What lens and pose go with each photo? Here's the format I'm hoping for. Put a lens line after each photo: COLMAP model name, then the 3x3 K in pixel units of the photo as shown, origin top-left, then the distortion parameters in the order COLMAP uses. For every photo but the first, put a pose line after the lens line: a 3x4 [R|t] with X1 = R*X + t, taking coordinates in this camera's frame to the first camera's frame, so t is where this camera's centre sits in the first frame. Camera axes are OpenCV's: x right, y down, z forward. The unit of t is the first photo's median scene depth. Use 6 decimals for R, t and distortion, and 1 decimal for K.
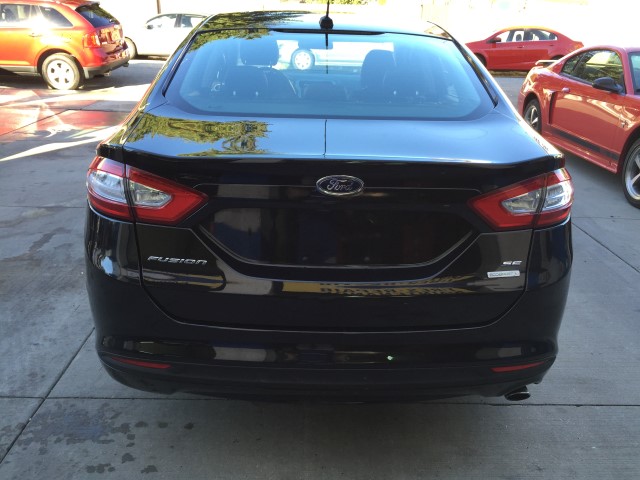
lens RADIAL K [[541.4, 0, 320.0], [0, 541.4, 240.0], [0, 0, 1]] dist [0.083825, -0.129248]
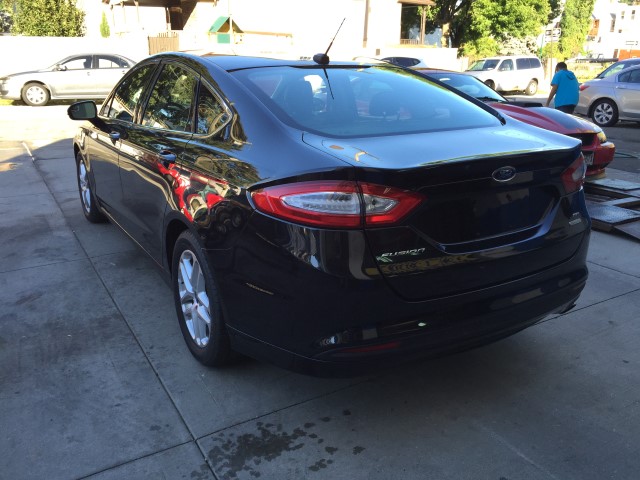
lens RADIAL K [[541.4, 0, 320.0], [0, 541.4, 240.0], [0, 0, 1]] dist [0.083825, -0.129248]
pose [[0.868024, -0.175104, 0.464621, -0.768729], [0.196572, 0.980487, 0.002277, -0.023927], [-0.455953, 0.089355, 0.885507, -0.005135]]
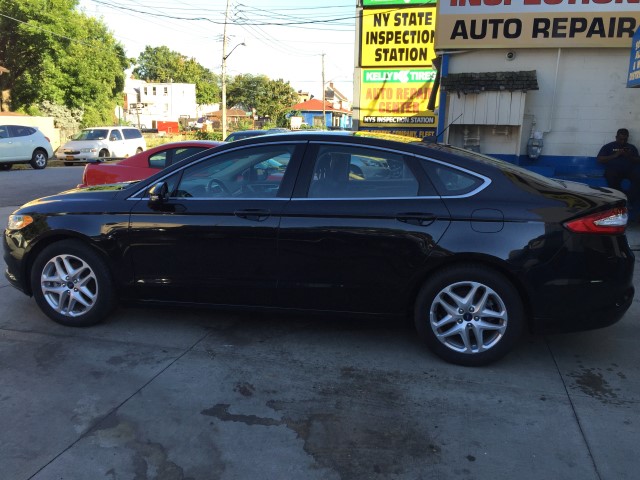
lens RADIAL K [[541.4, 0, 320.0], [0, 541.4, 240.0], [0, 0, 1]] dist [0.083825, -0.129248]
pose [[0.259791, -0.205435, 0.943560, -2.146313], [0.342926, 0.933049, 0.108728, -0.518630], [-0.902724, 0.295325, 0.312847, 1.115606]]
